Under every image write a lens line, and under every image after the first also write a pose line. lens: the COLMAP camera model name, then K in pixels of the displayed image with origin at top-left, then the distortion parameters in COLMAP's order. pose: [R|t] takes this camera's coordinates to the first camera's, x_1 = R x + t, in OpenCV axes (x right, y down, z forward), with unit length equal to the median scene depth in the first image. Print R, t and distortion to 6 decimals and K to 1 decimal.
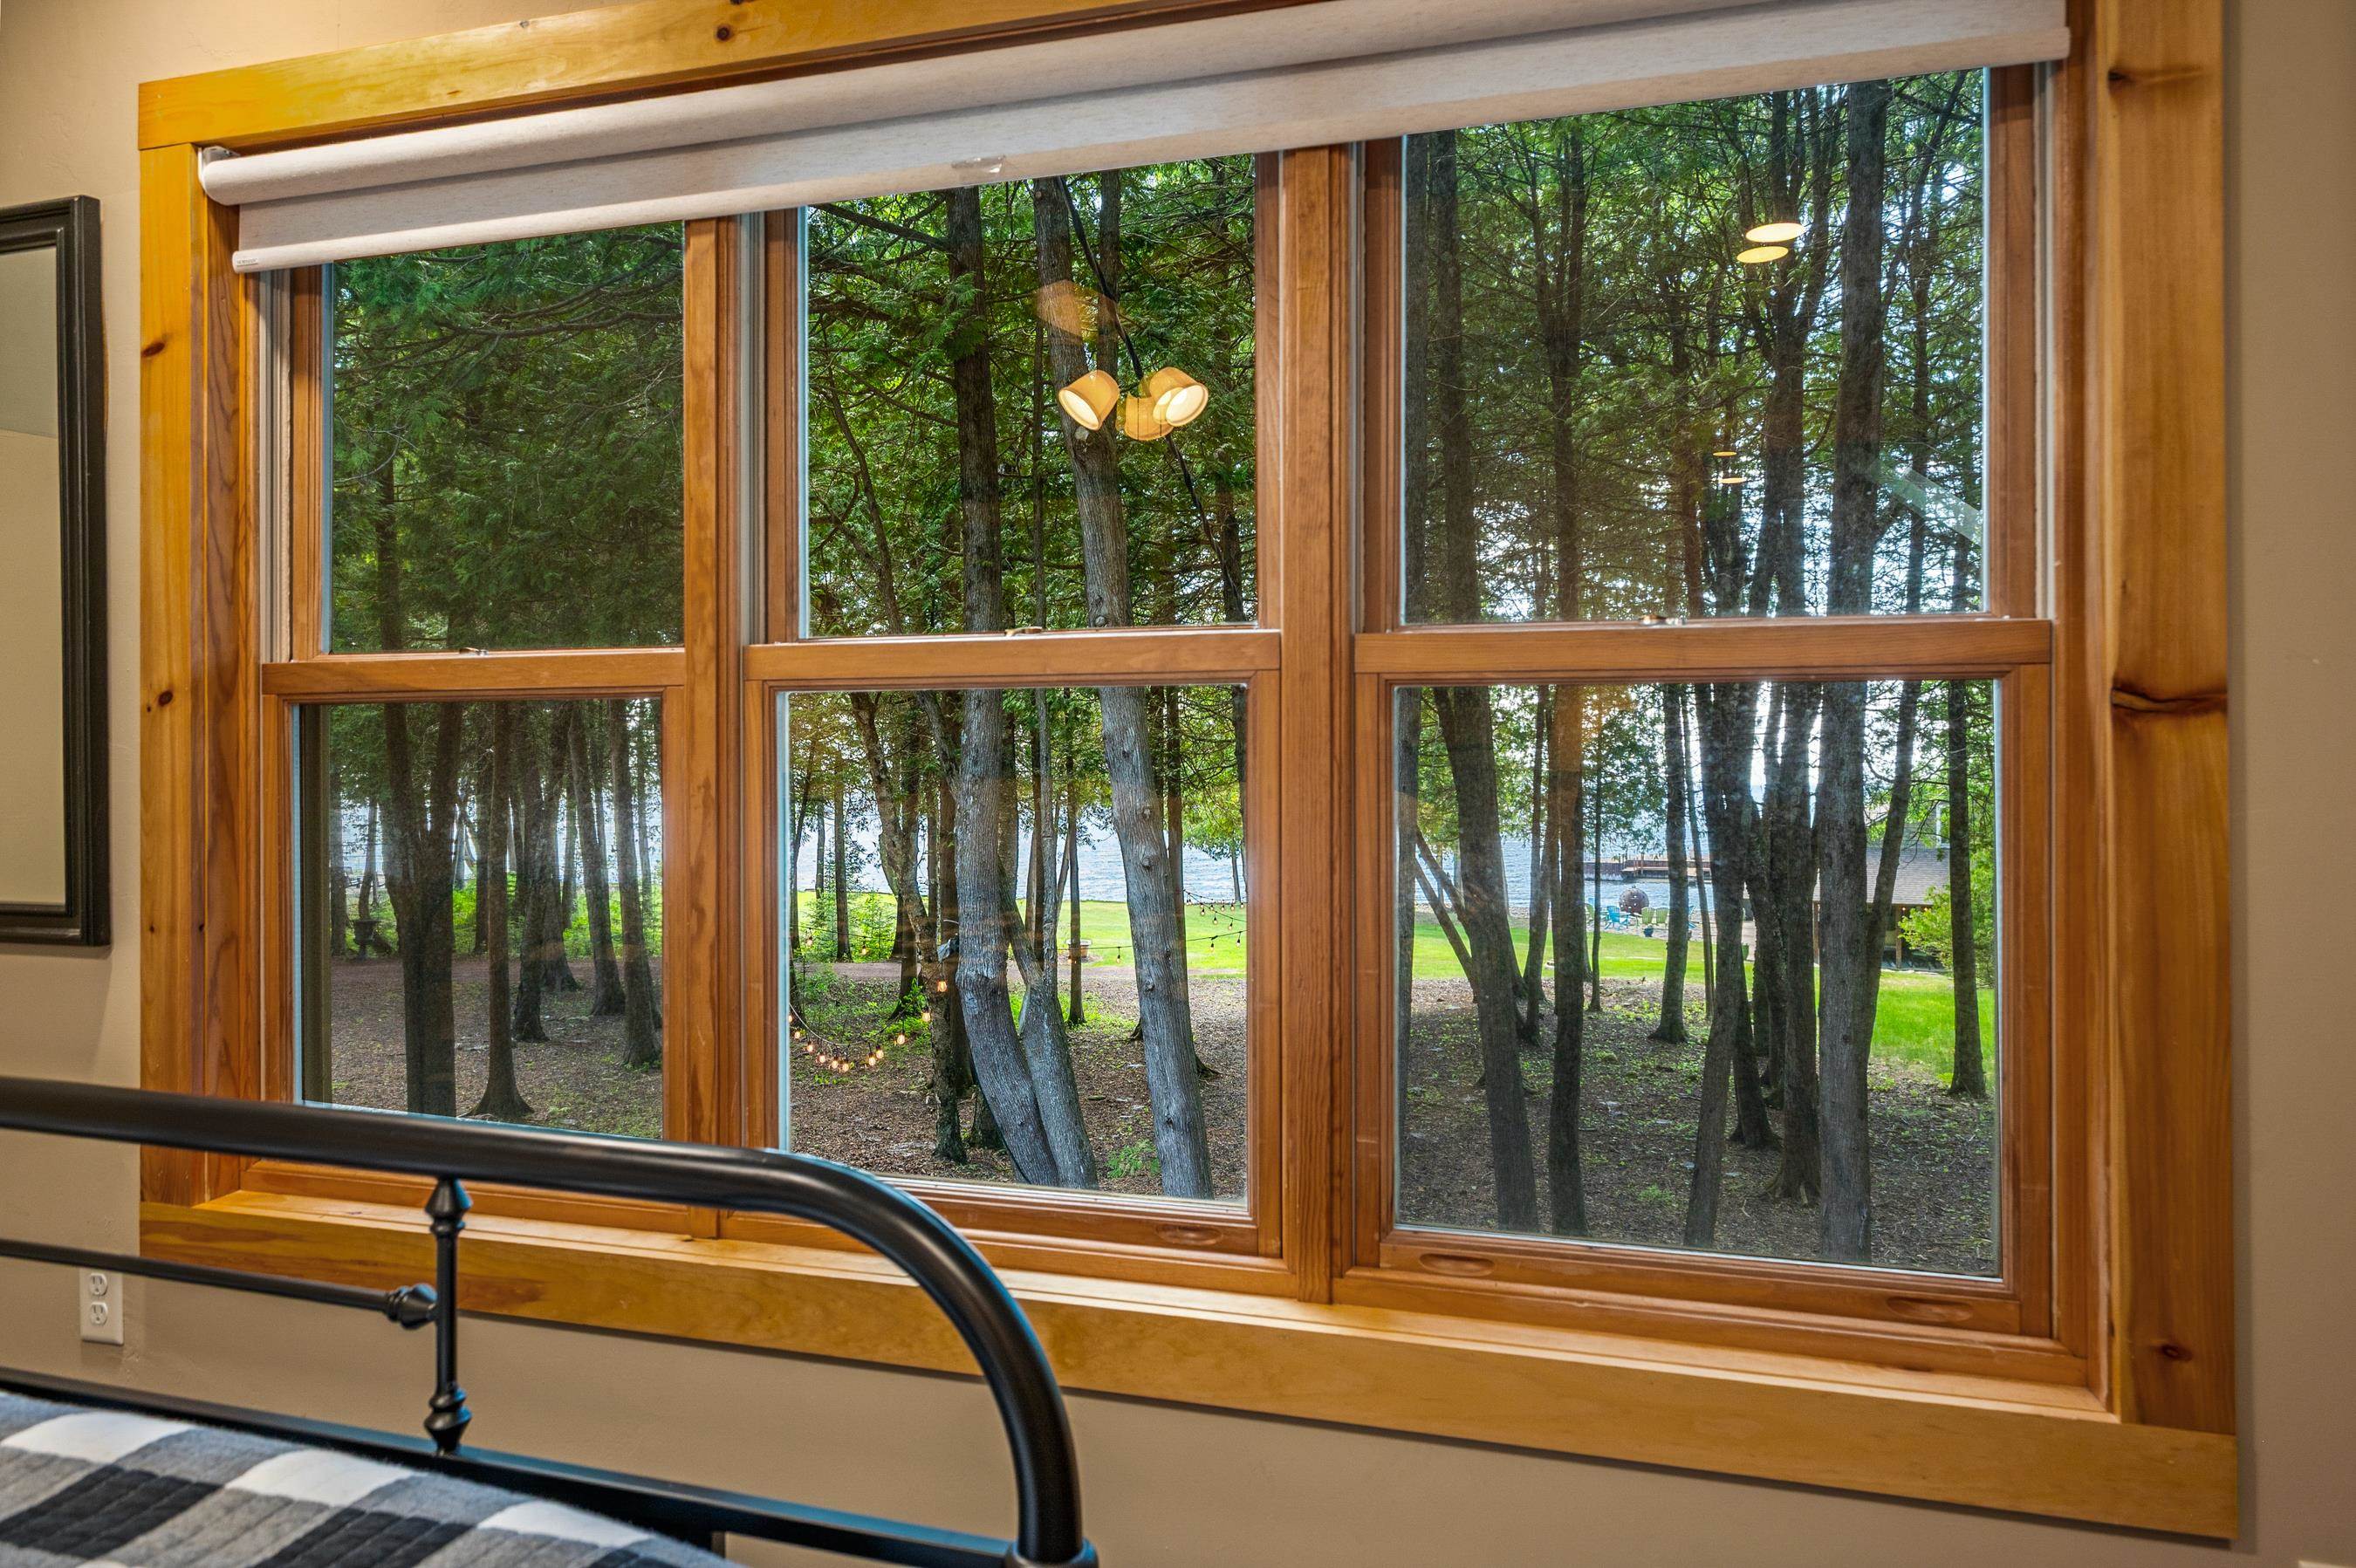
lens RADIAL K [[1488.7, 0, 1156.8], [0, 1488.7, 749.6], [0, 0, 1]] dist [-0.000383, -0.000769]
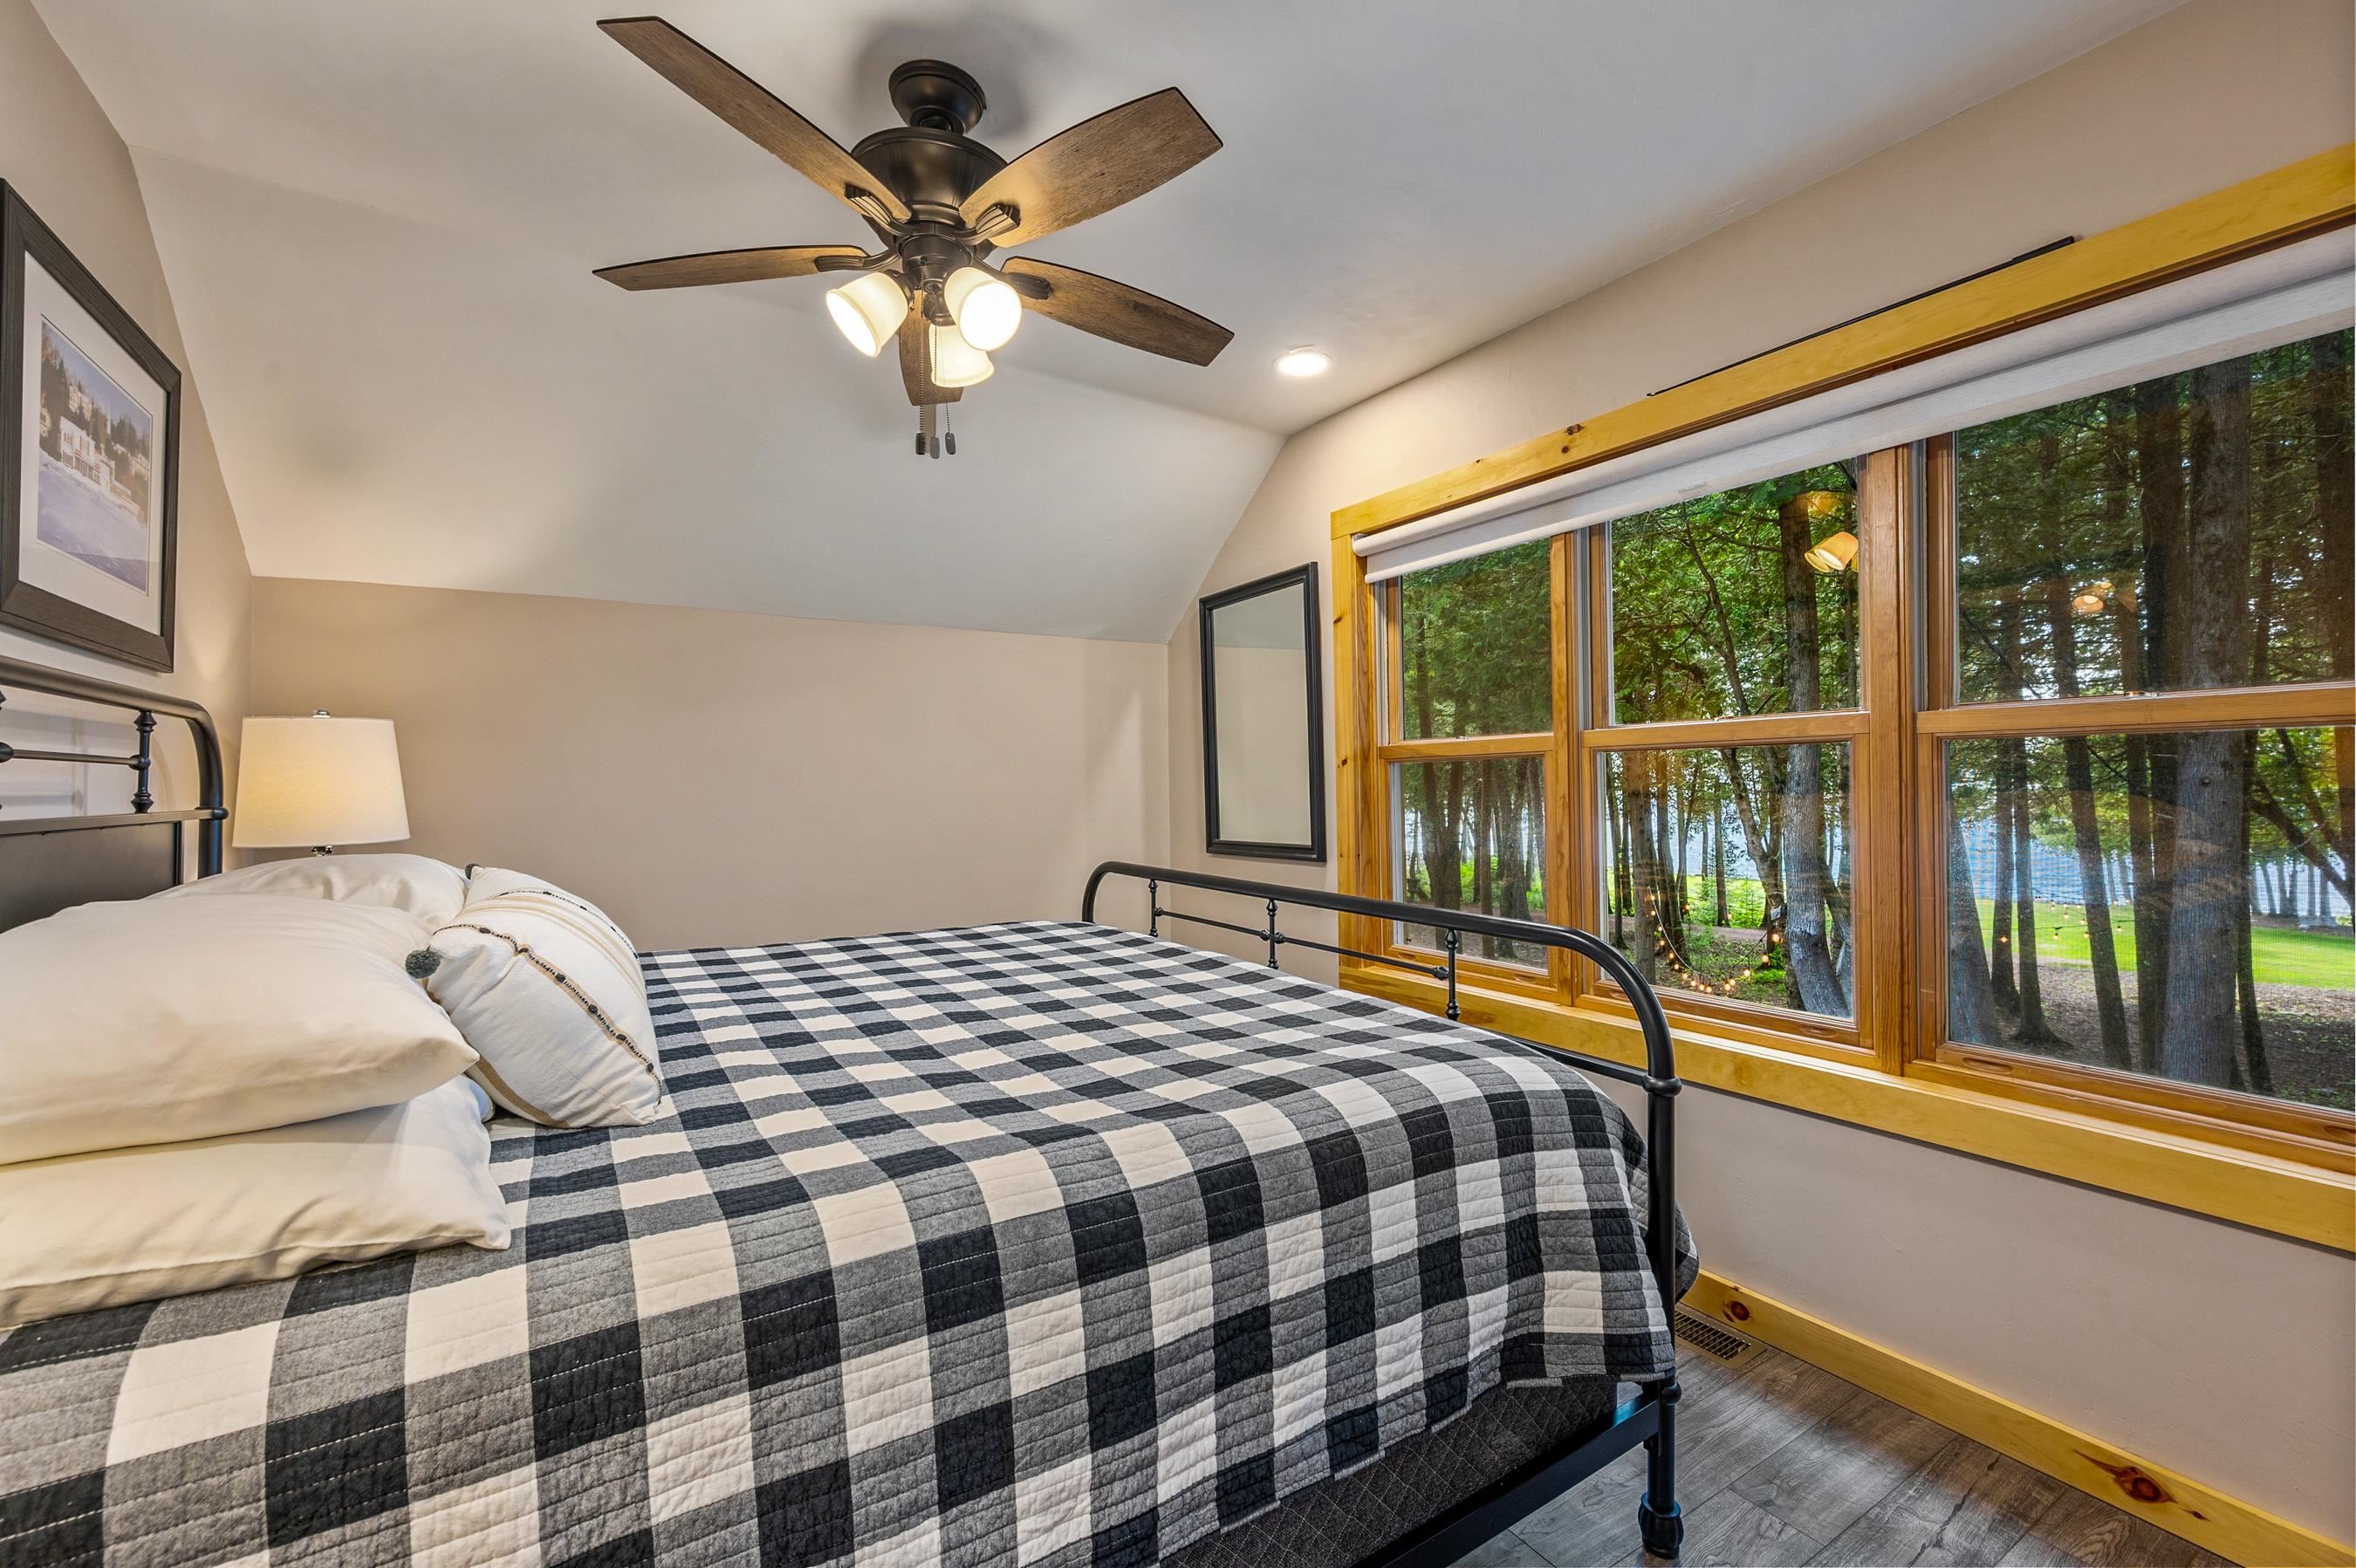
lens RADIAL K [[1002.3, 0, 1179.0], [0, 1002.3, 777.5], [0, 0, 1]] dist [-0.000870, 0.000067]
pose [[0.754876, -0.014676, -0.655703, 0.208362], [0.014679, 0.999877, -0.005481, -0.003896], [0.655703, -0.005488, 0.754999, -0.420244]]
